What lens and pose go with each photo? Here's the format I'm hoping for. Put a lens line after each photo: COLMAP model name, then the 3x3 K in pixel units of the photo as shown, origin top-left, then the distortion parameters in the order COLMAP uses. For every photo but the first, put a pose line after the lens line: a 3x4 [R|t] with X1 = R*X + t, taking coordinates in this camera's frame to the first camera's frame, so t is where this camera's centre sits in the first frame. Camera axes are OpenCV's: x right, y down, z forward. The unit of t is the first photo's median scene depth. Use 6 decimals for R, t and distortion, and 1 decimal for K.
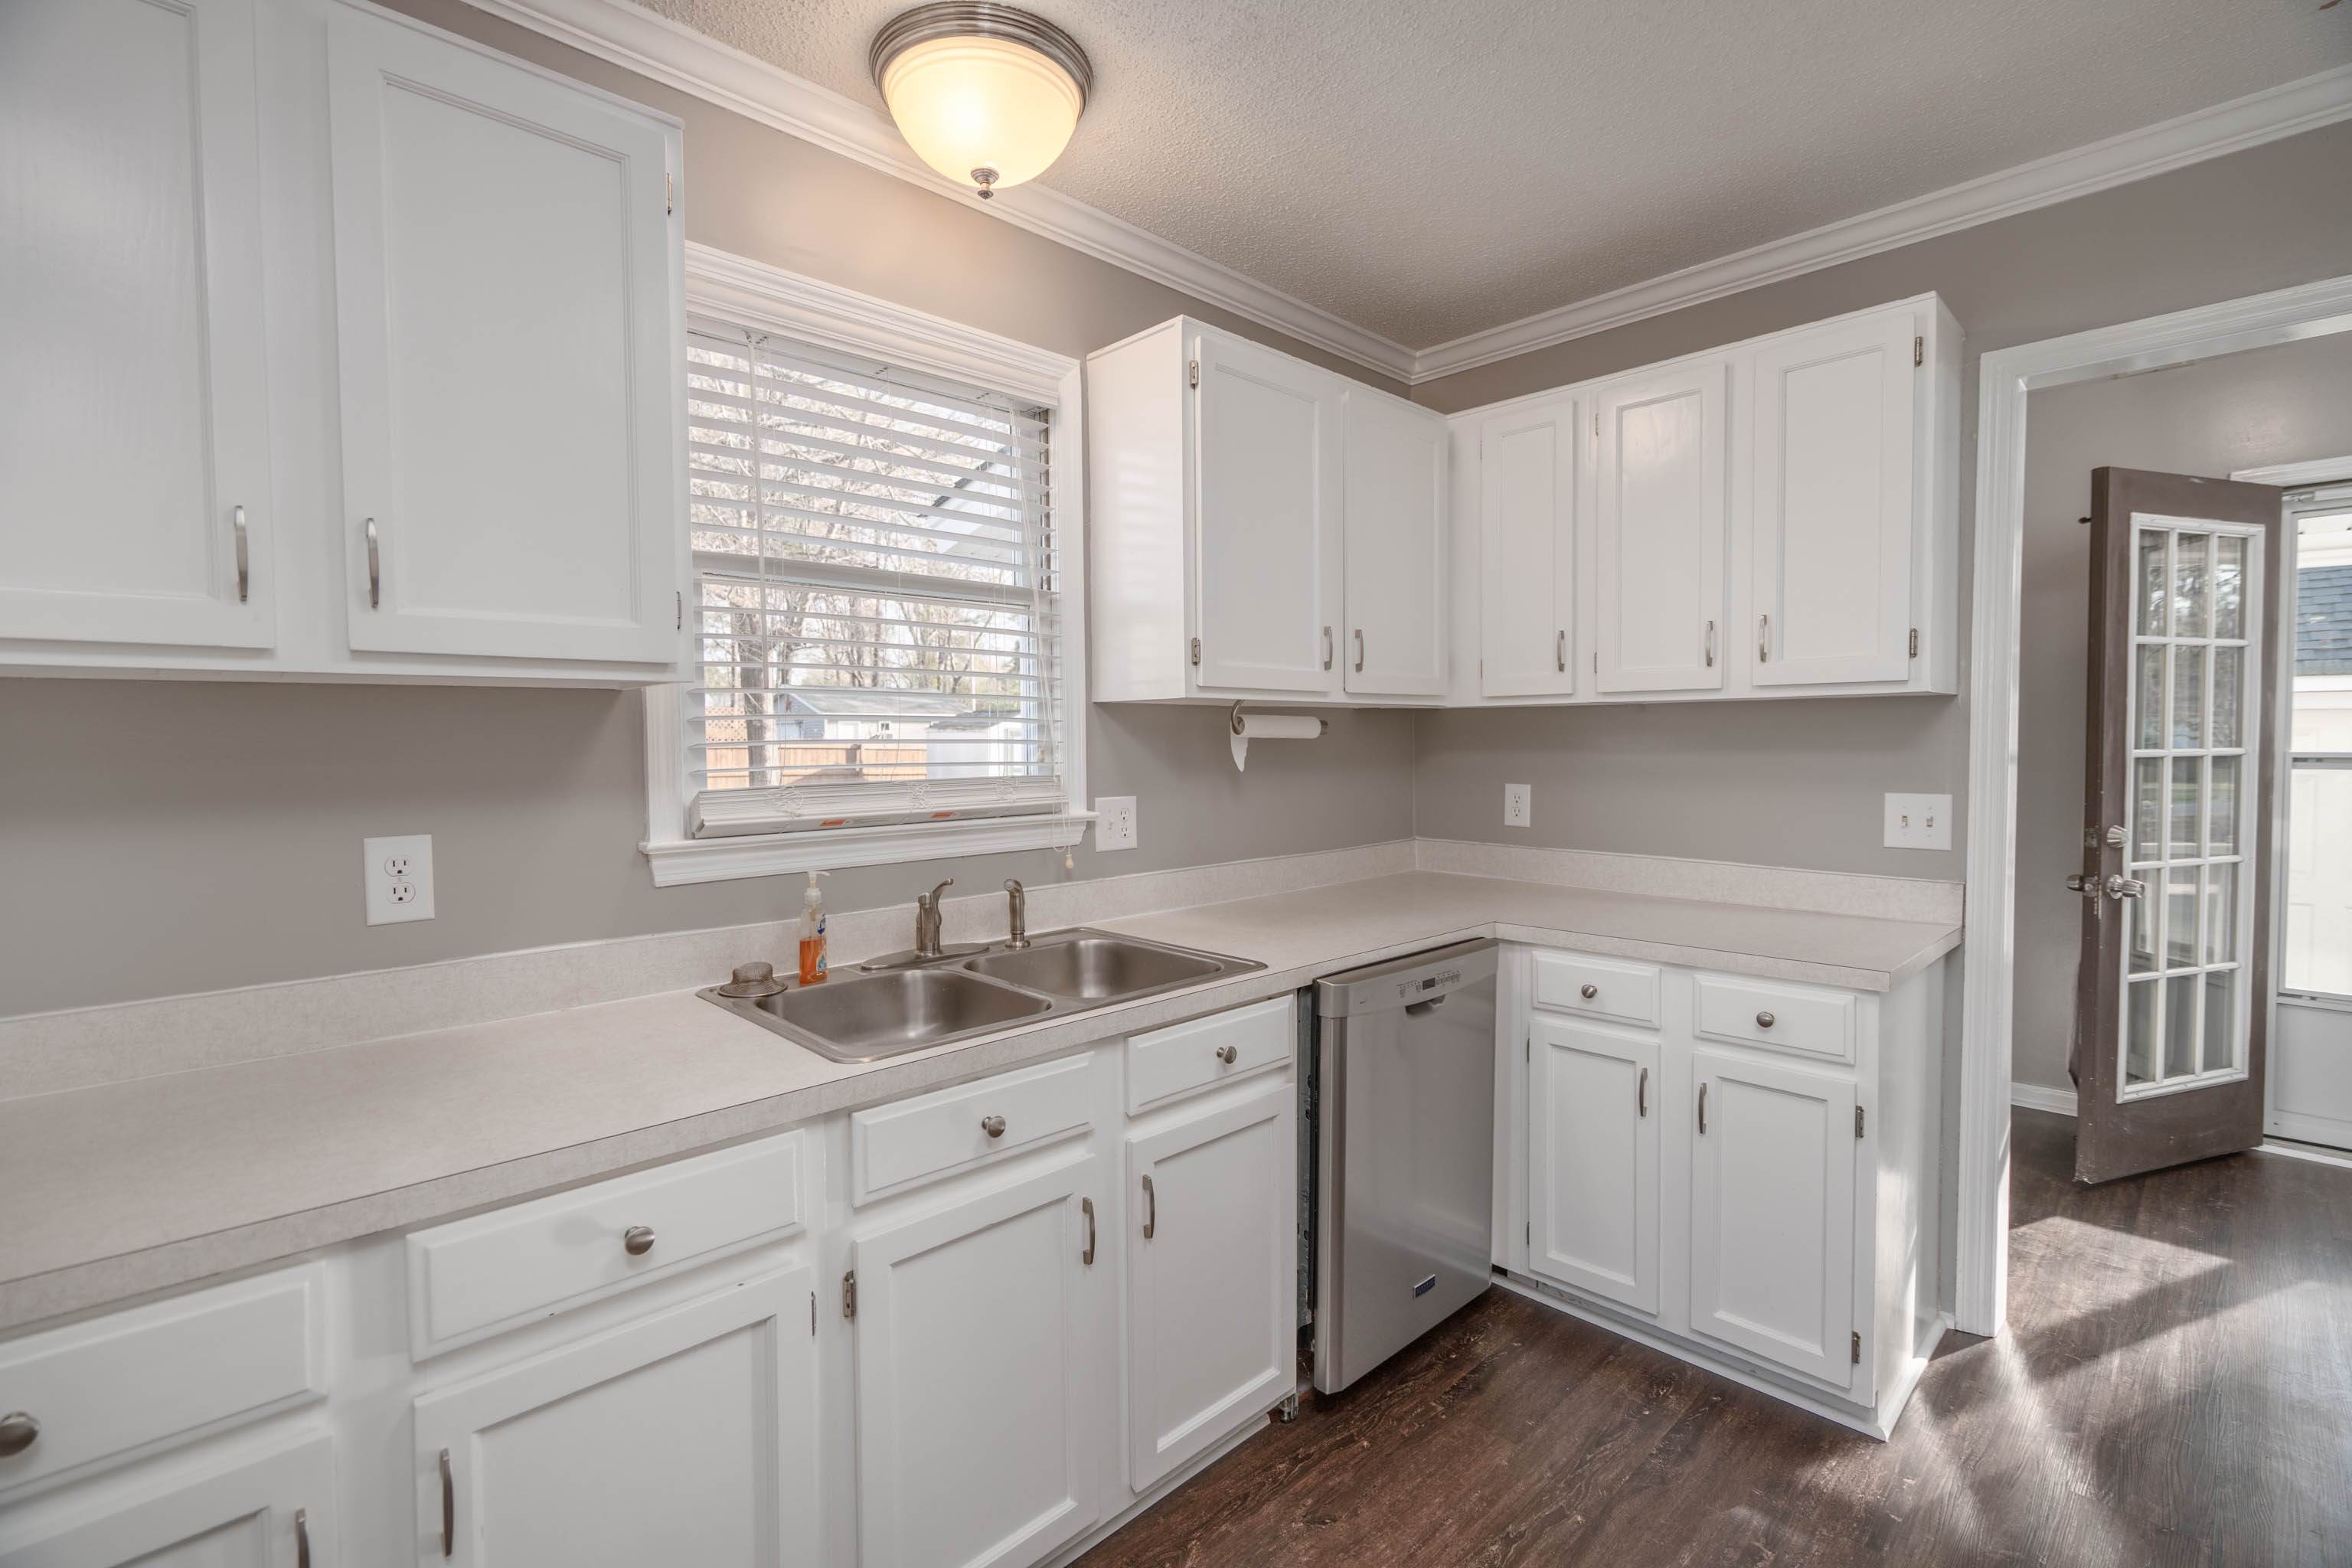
lens RADIAL K [[1055.6, 0, 1169.1], [0, 1055.6, 777.7], [0, 0, 1]] dist [-0.006819, 0.004766]
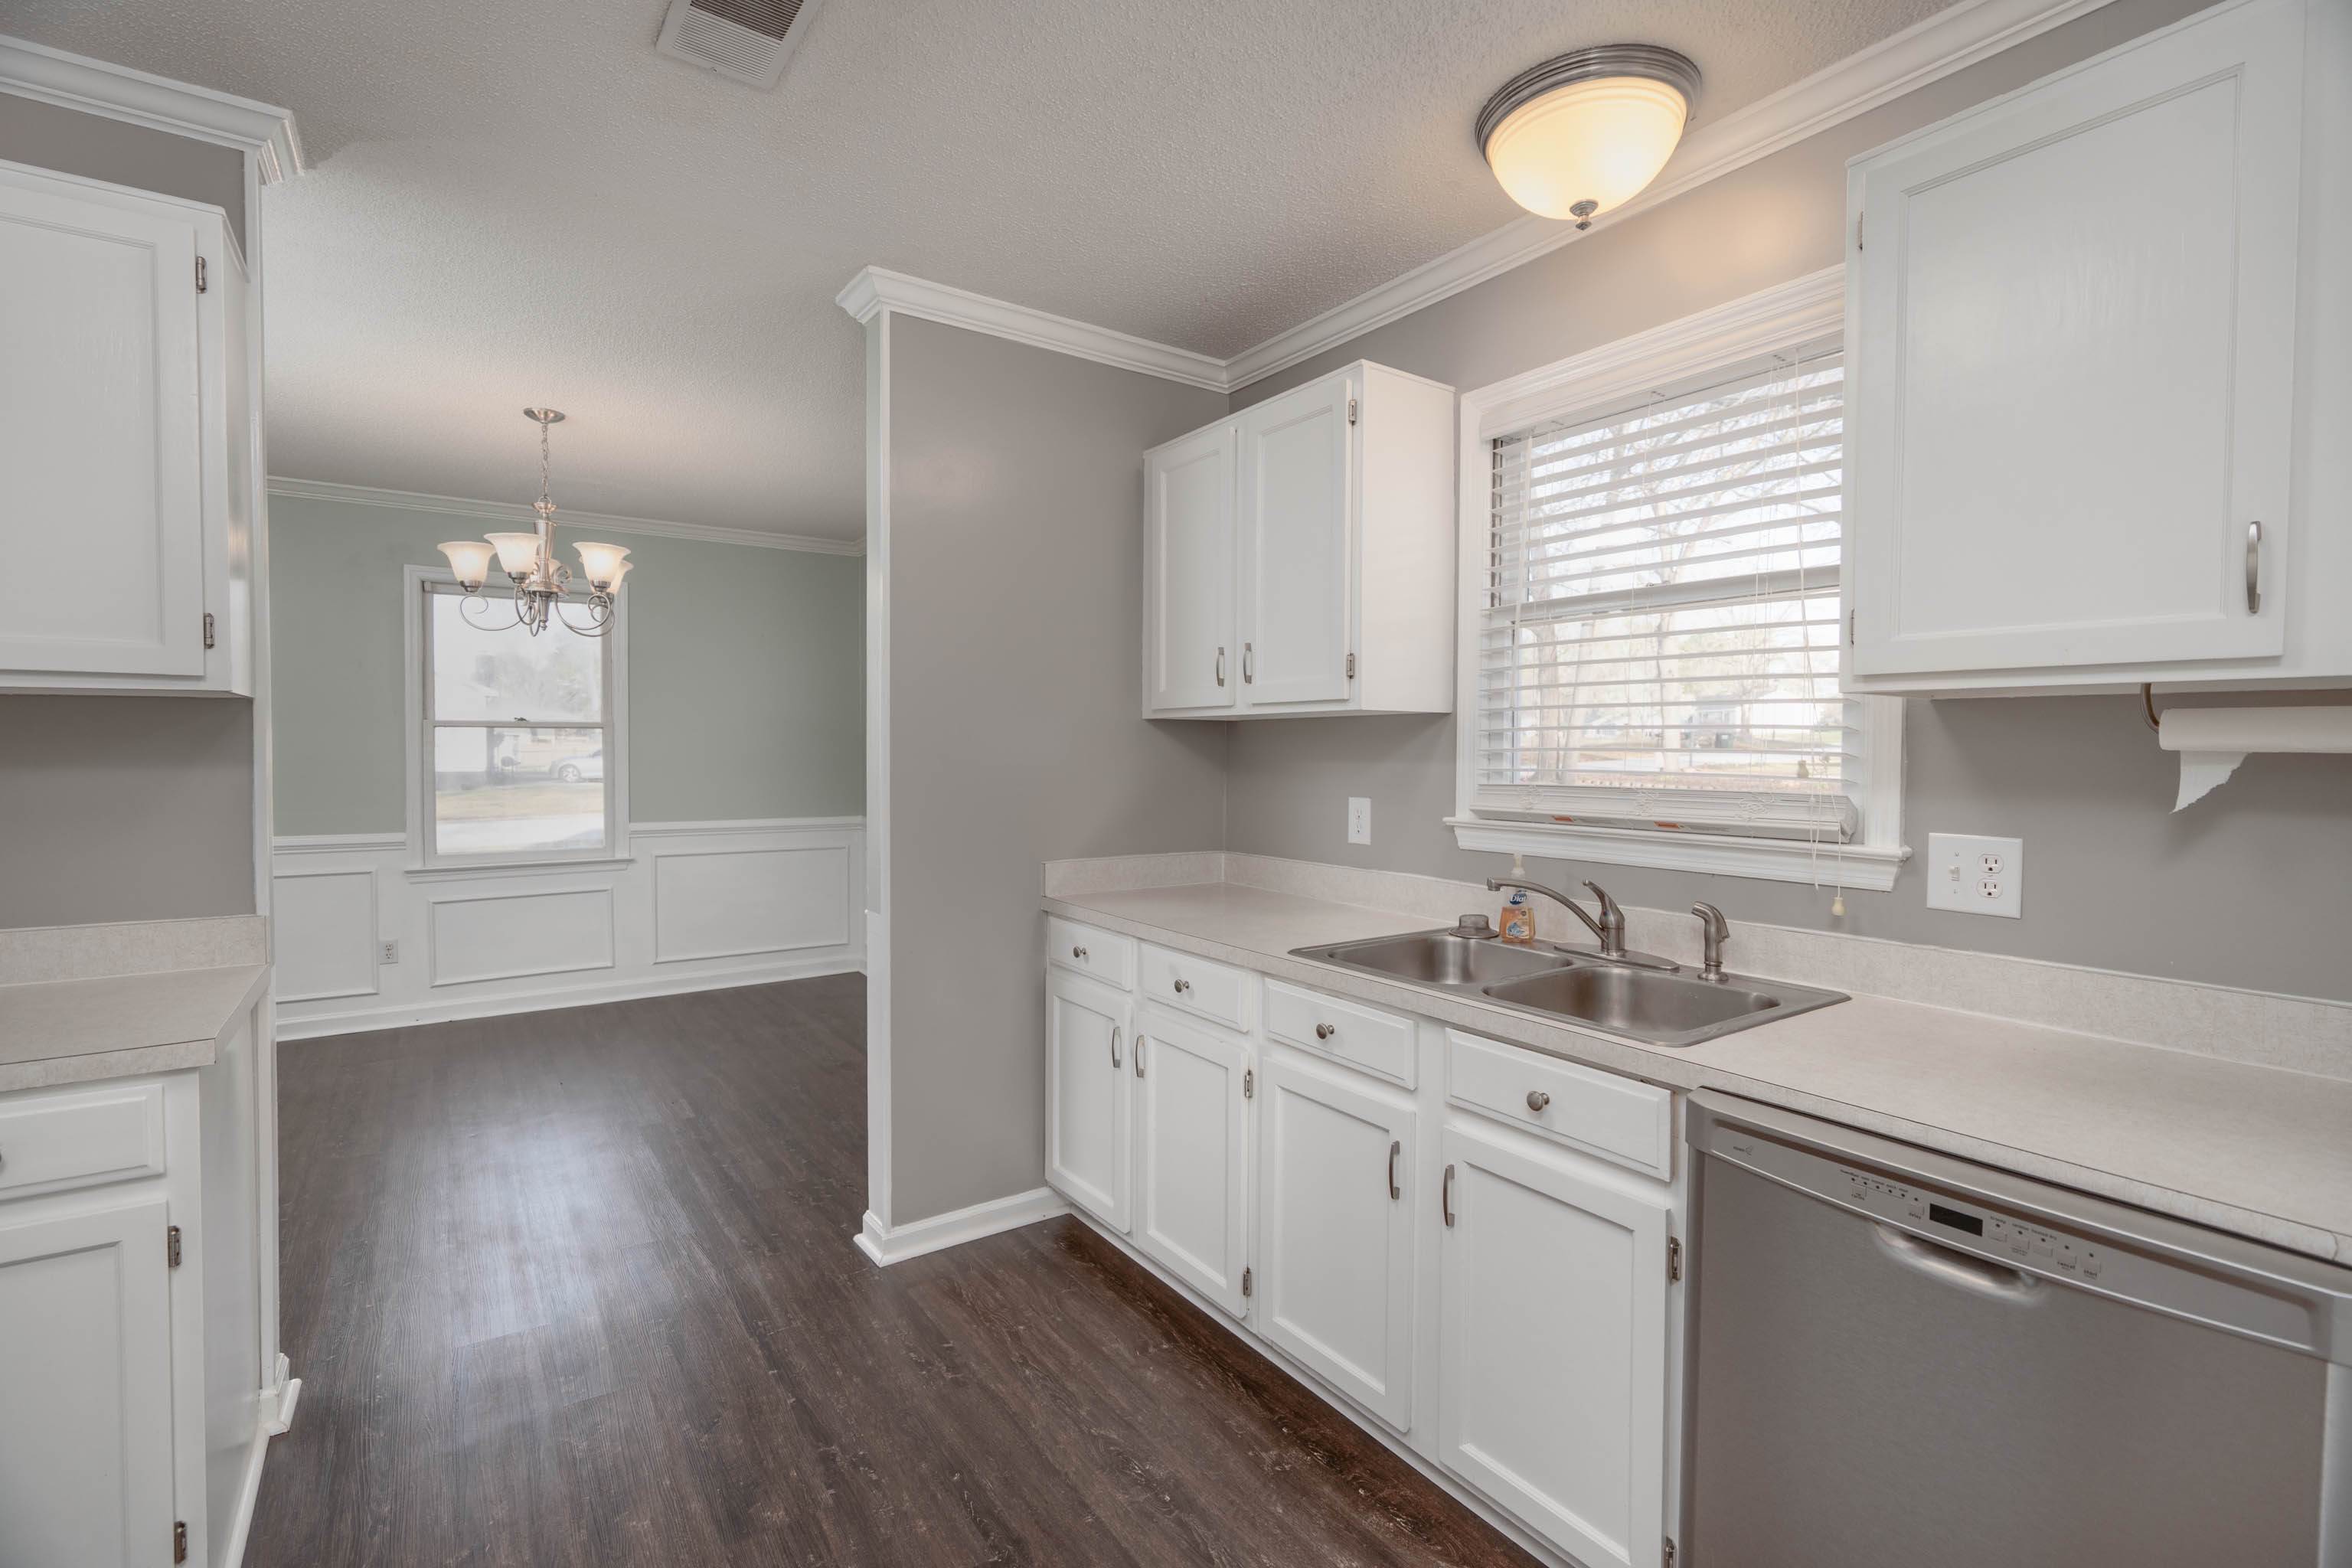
lens RADIAL K [[1055.6, 0, 1169.1], [0, 1055.6, 777.7], [0, 0, 1]] dist [-0.006819, 0.004766]
pose [[-0.158839, 0.034037, -0.986718, 0.805647], [-0.041891, 0.998273, 0.041179, -0.029001], [0.986415, 0.047875, -0.157139, 0.674296]]
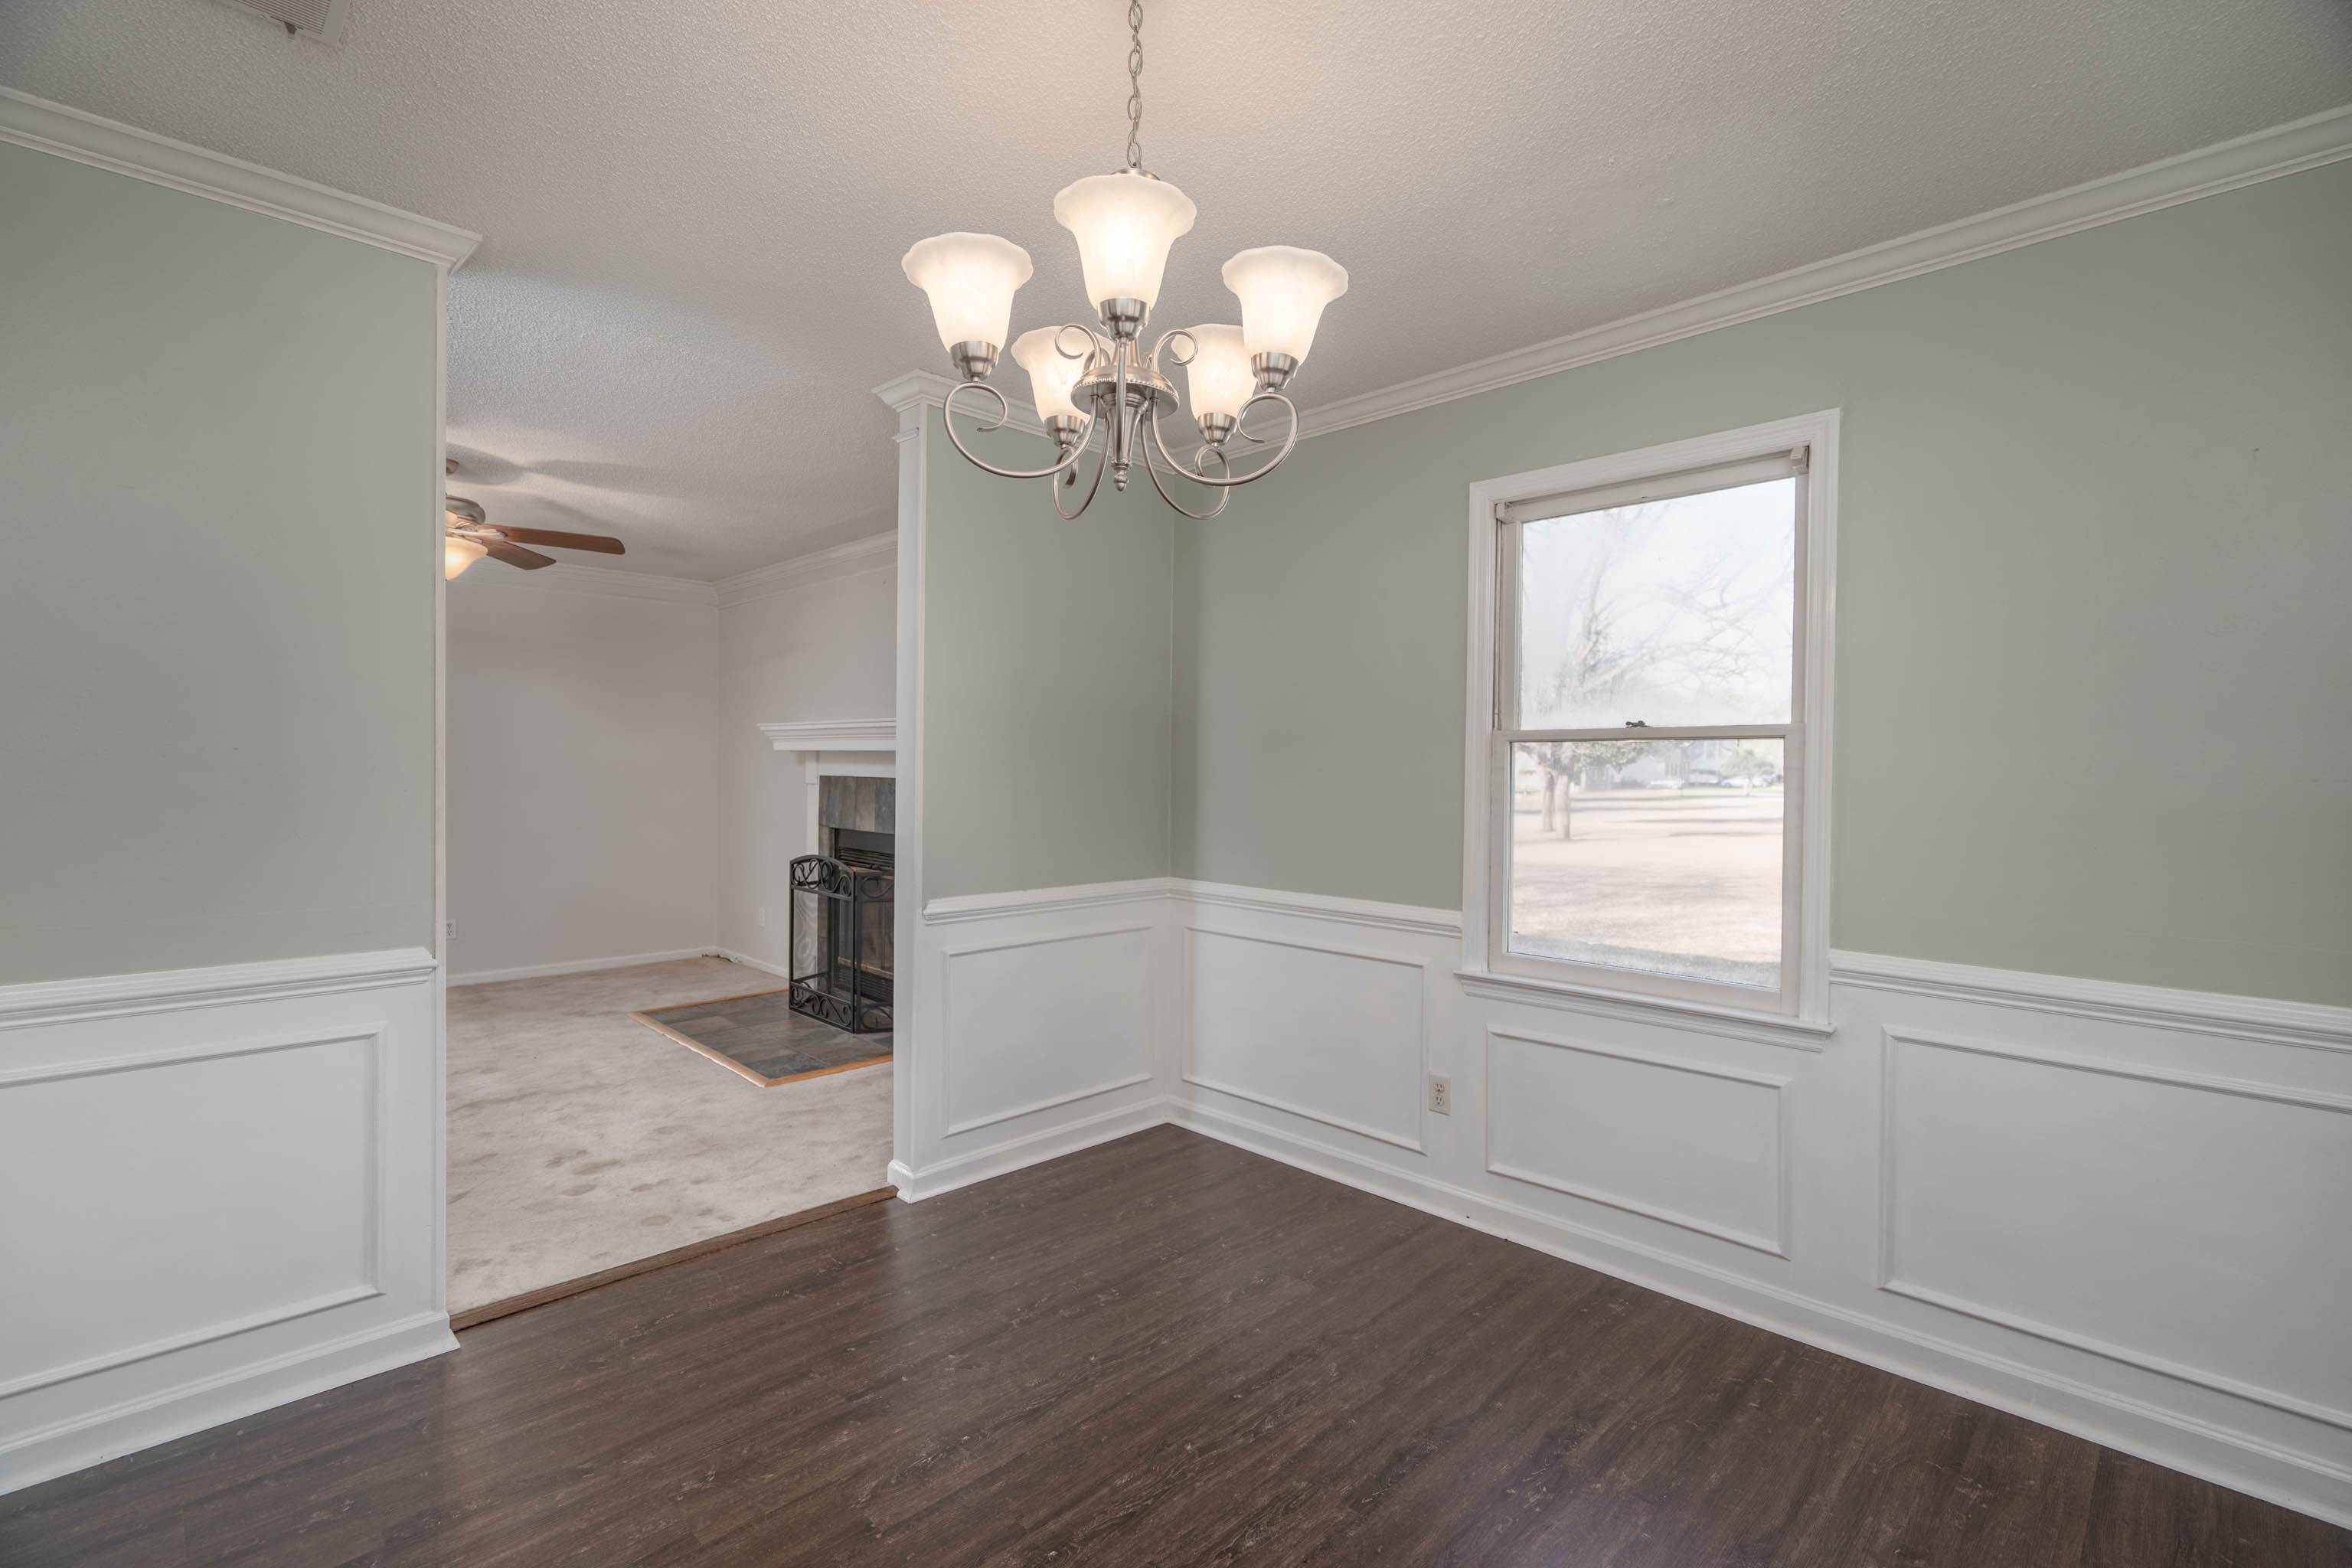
lens RADIAL K [[1055.6, 0, 1169.1], [0, 1055.6, 777.7], [0, 0, 1]] dist [-0.006819, 0.004766]
pose [[-0.999983, -0.000617, -0.005744, -0.729869], [-0.000884, 0.998910, 0.046672, 0.003051], [0.005709, 0.046676, -0.998894, 0.125109]]
